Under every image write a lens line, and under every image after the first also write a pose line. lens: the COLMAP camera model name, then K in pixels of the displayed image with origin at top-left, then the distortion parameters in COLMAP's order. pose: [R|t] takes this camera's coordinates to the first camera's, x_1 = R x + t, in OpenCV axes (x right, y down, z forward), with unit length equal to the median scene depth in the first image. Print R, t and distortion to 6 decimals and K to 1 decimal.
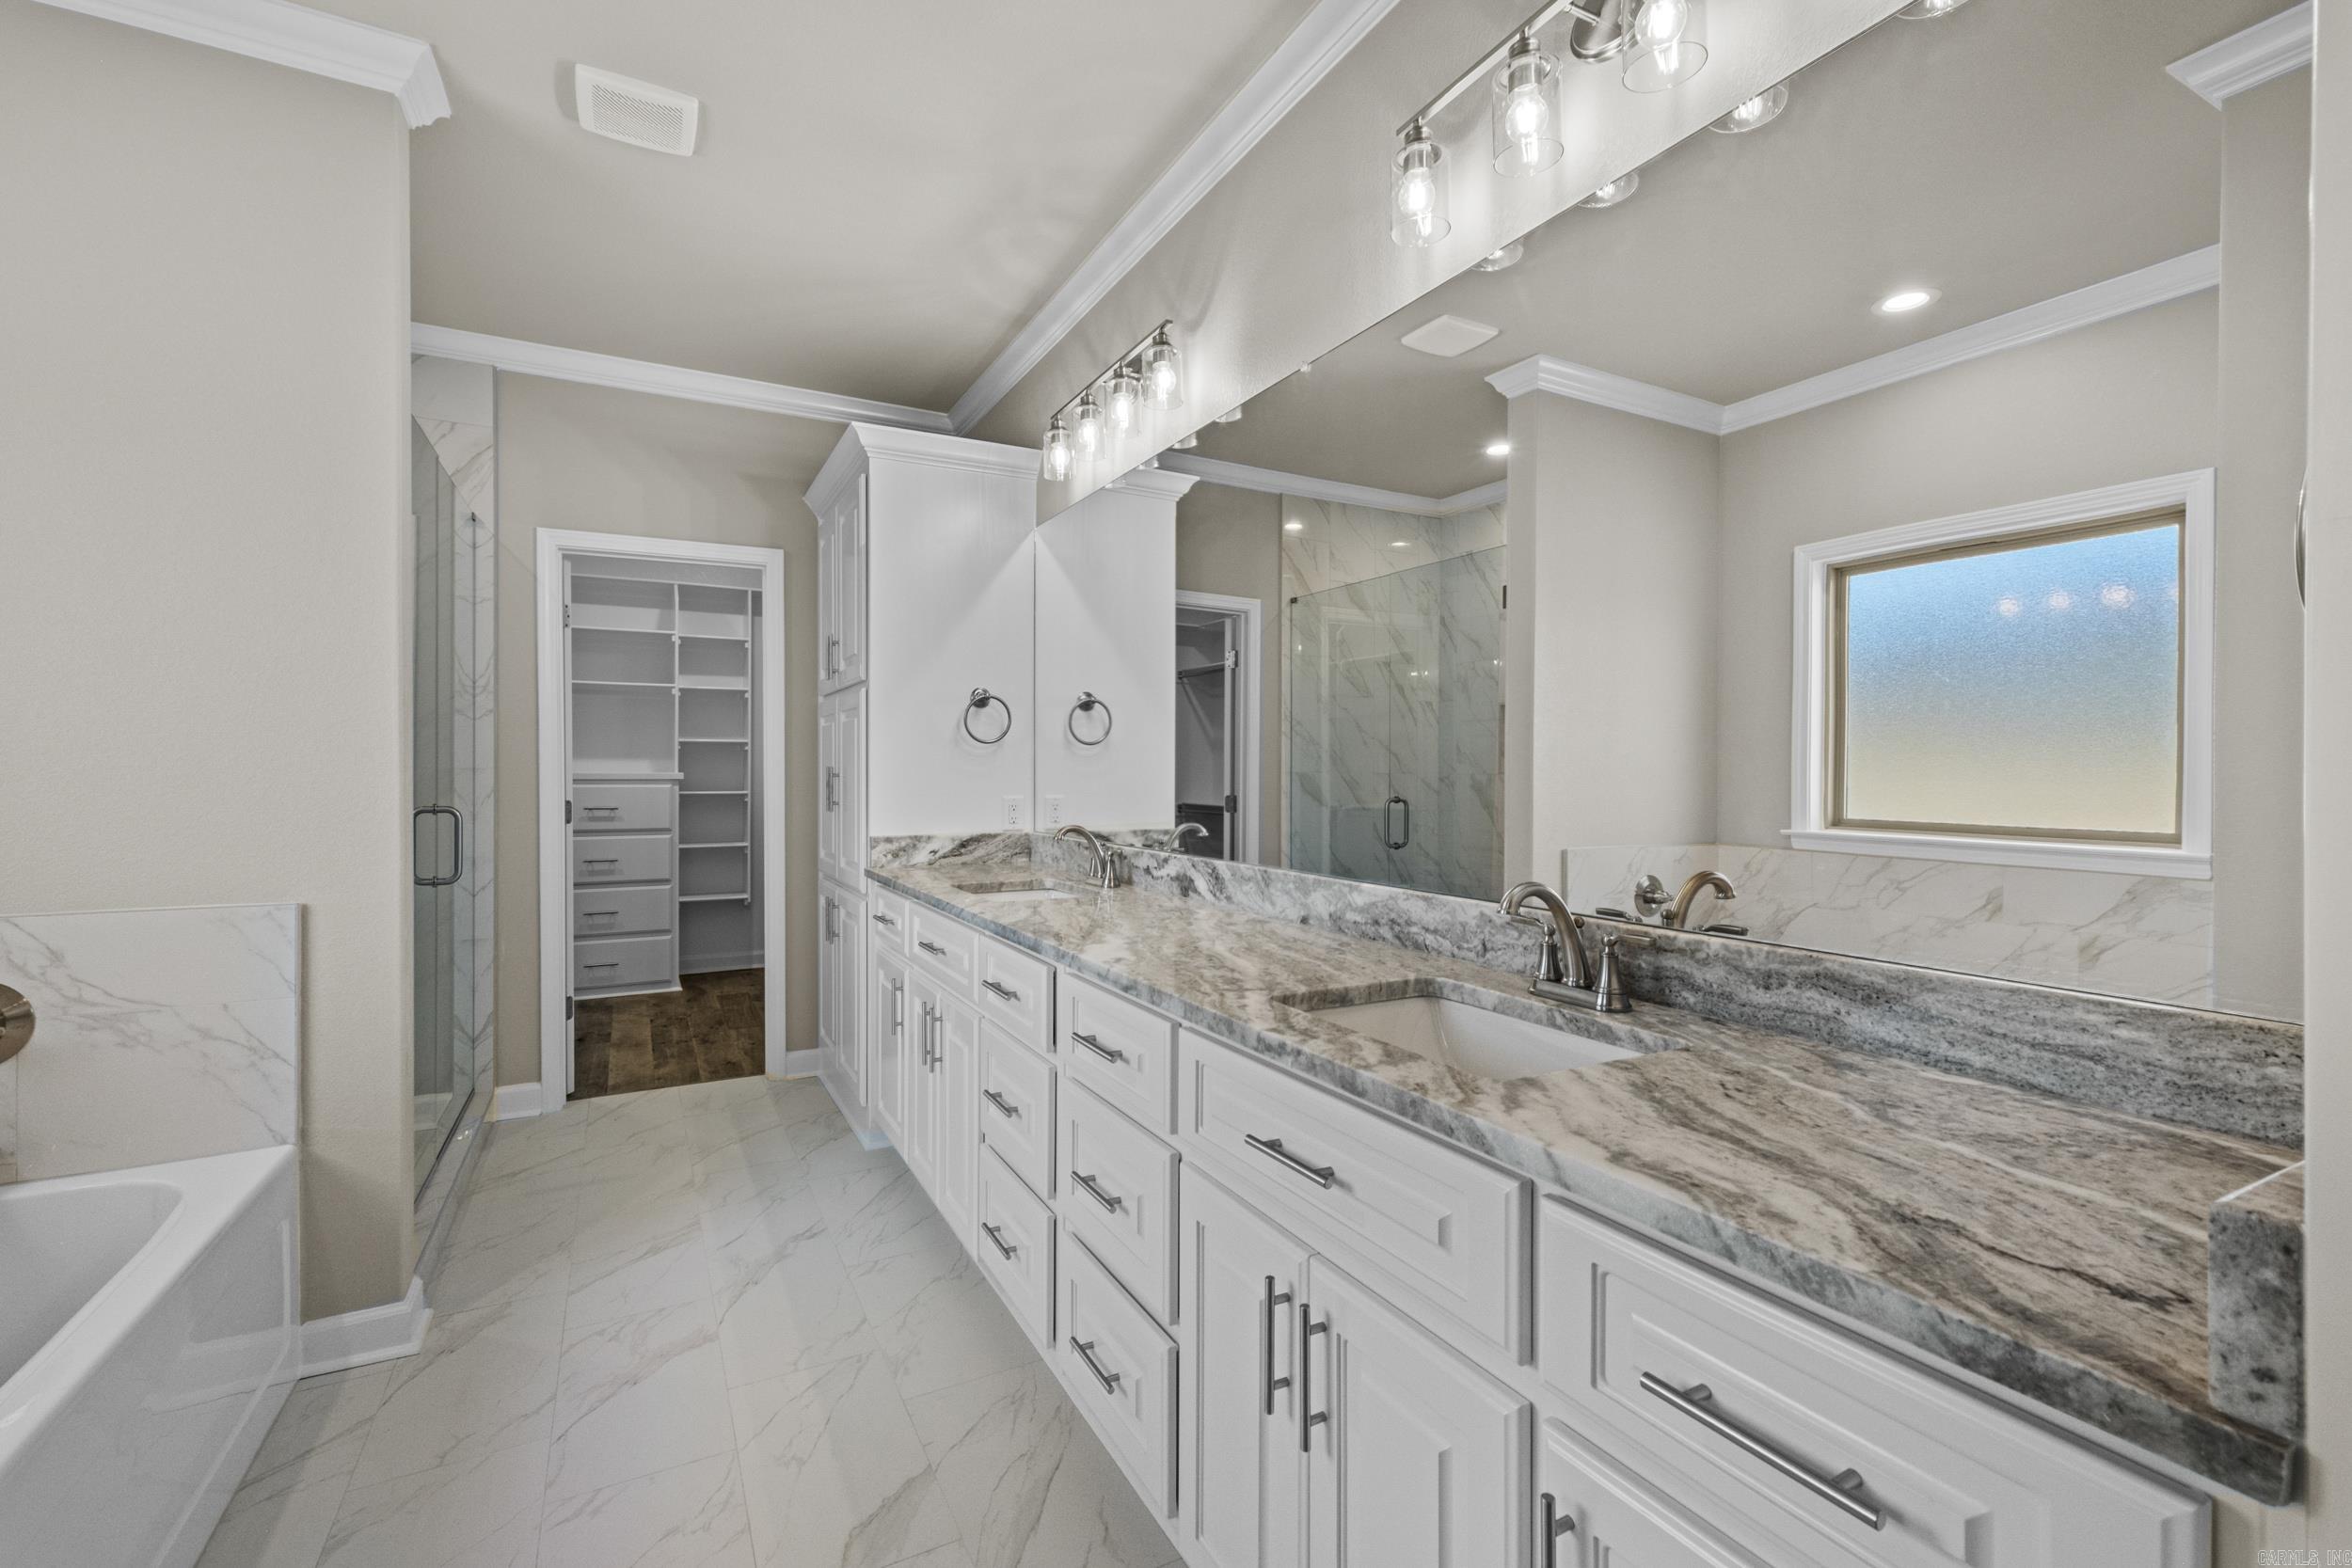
lens RADIAL K [[1025.6, 0, 1166.4], [0, 1025.6, 787.5], [0, 0, 1]] dist [0.006983, 0.000551]
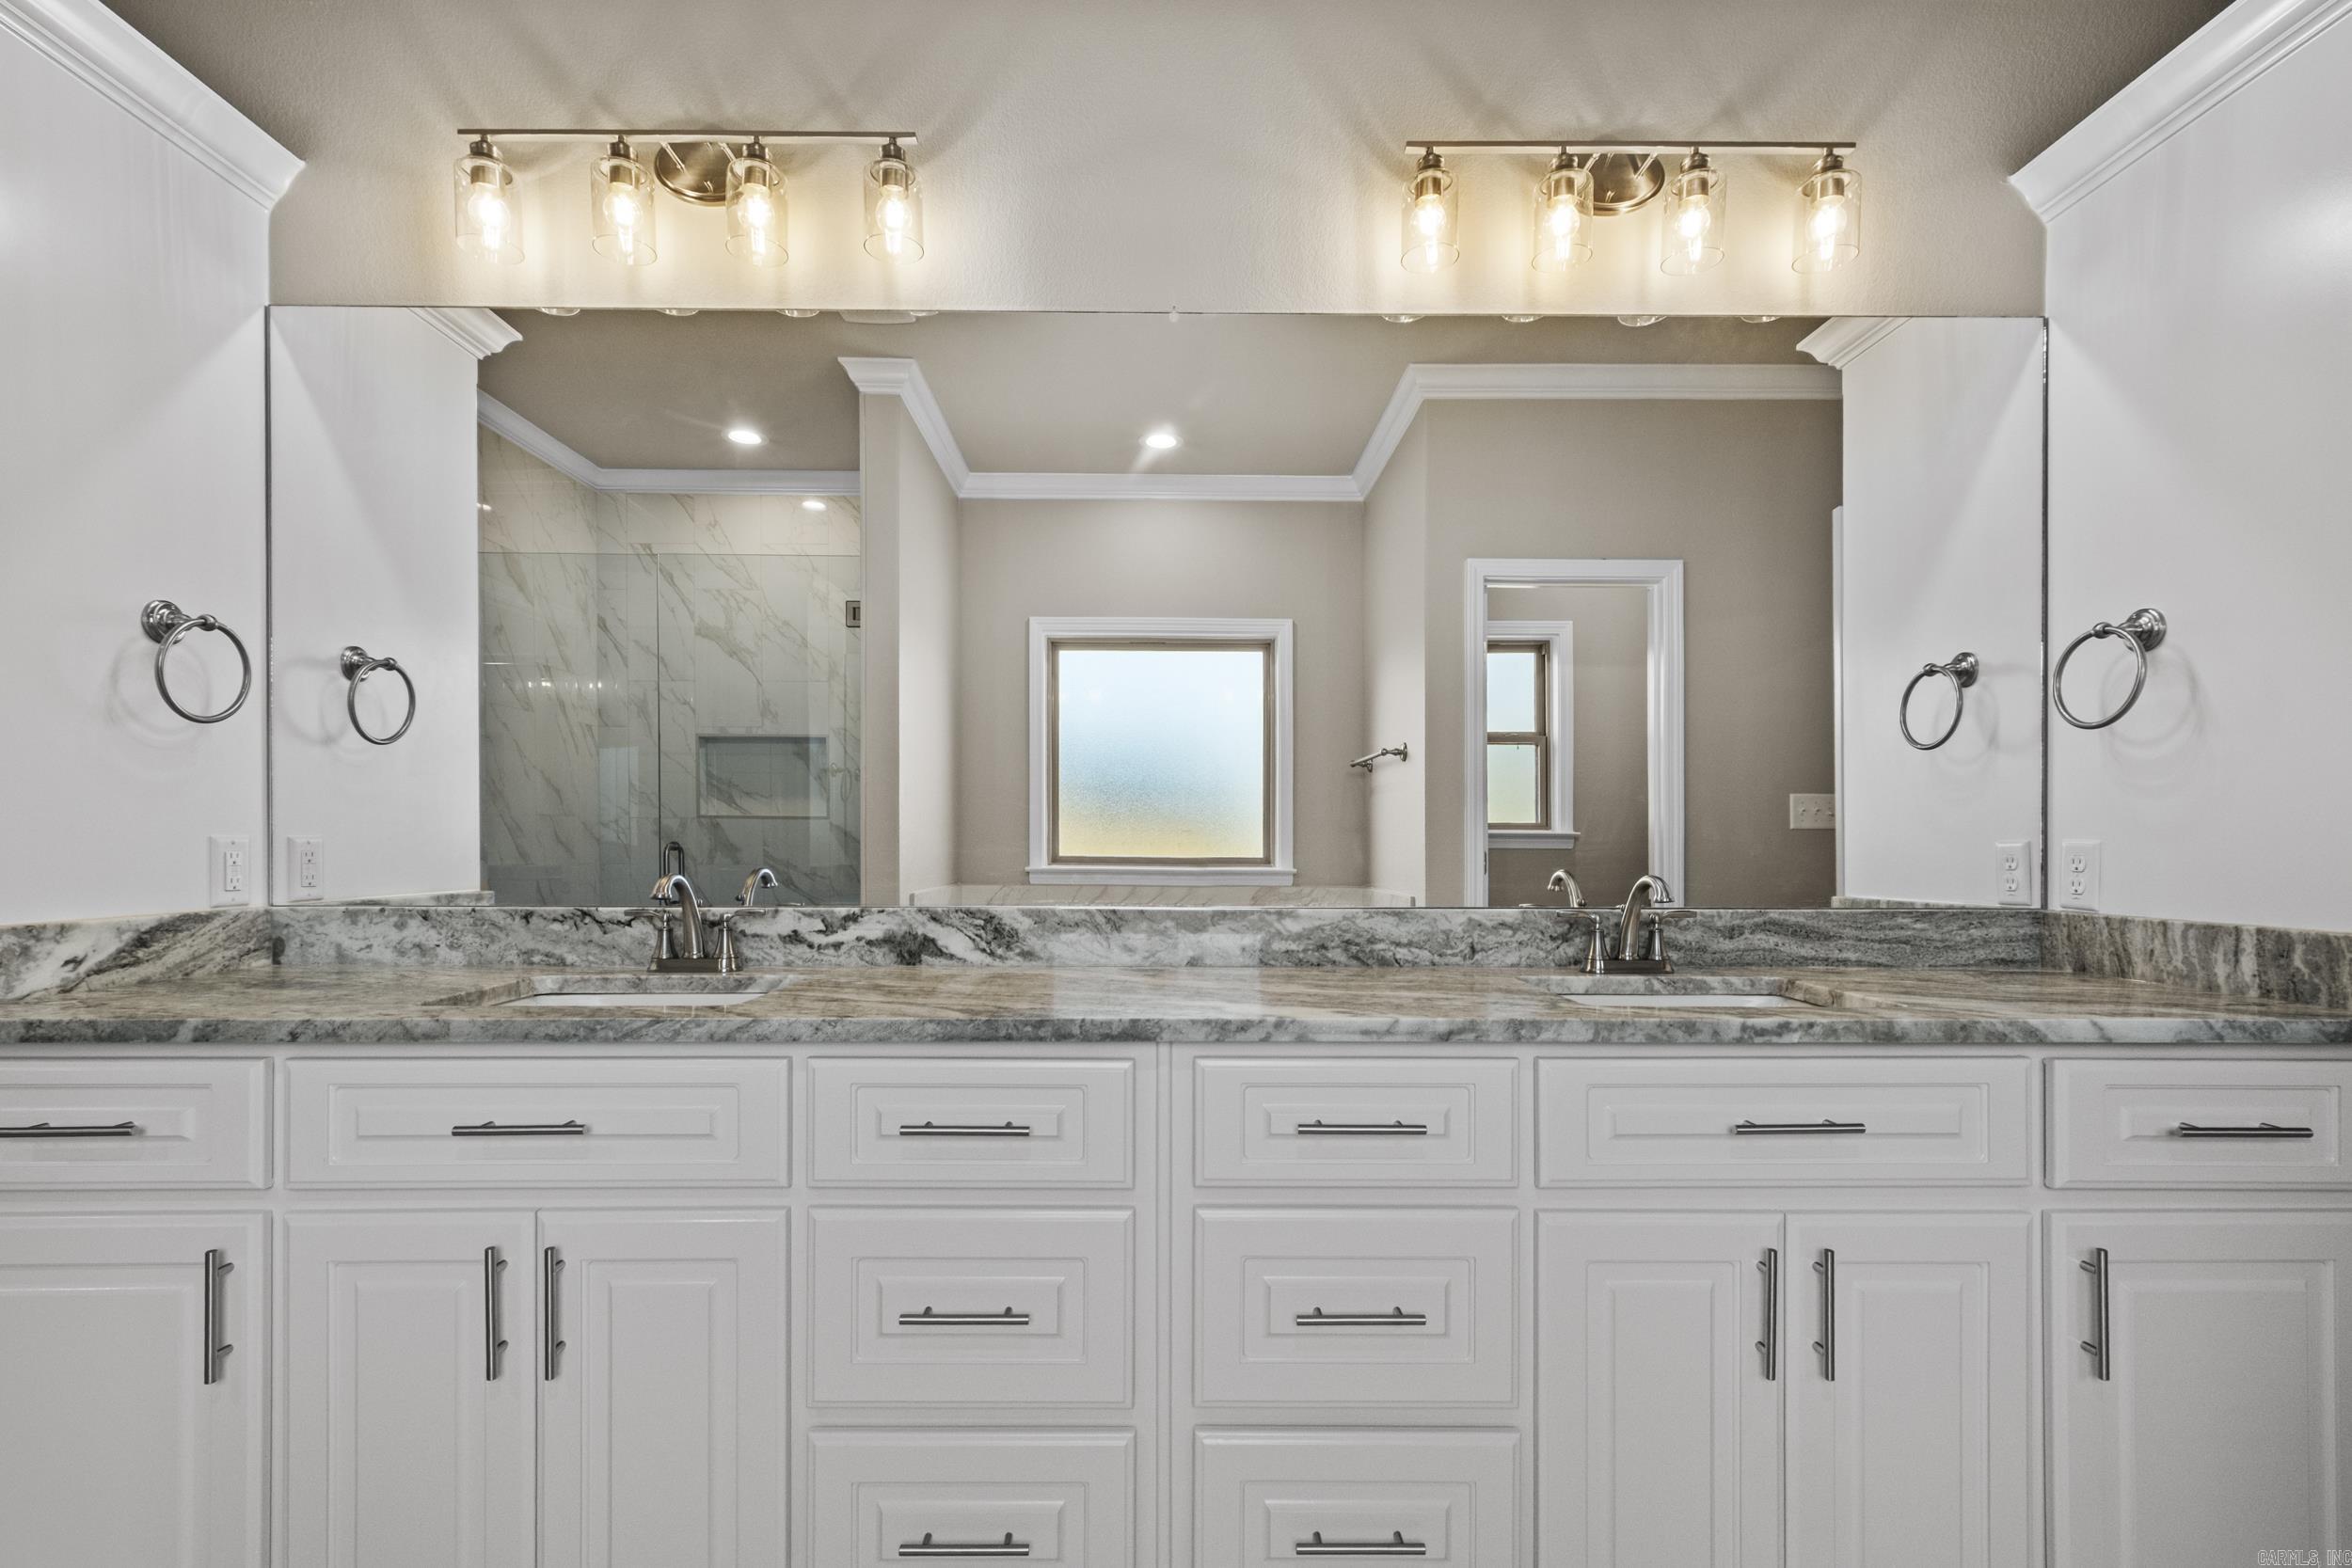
lens RADIAL K [[1056.0, 0, 1175.6], [0, 1056.0, 855.9], [0, 0, 1]] dist [0.000912, -0.000107]
pose [[0.453131, -0.017636, 0.891269, -0.509747], [0.012843, 0.999830, 0.013255, 0.022404], [-0.891351, 0.005440, 0.453281, 0.470814]]
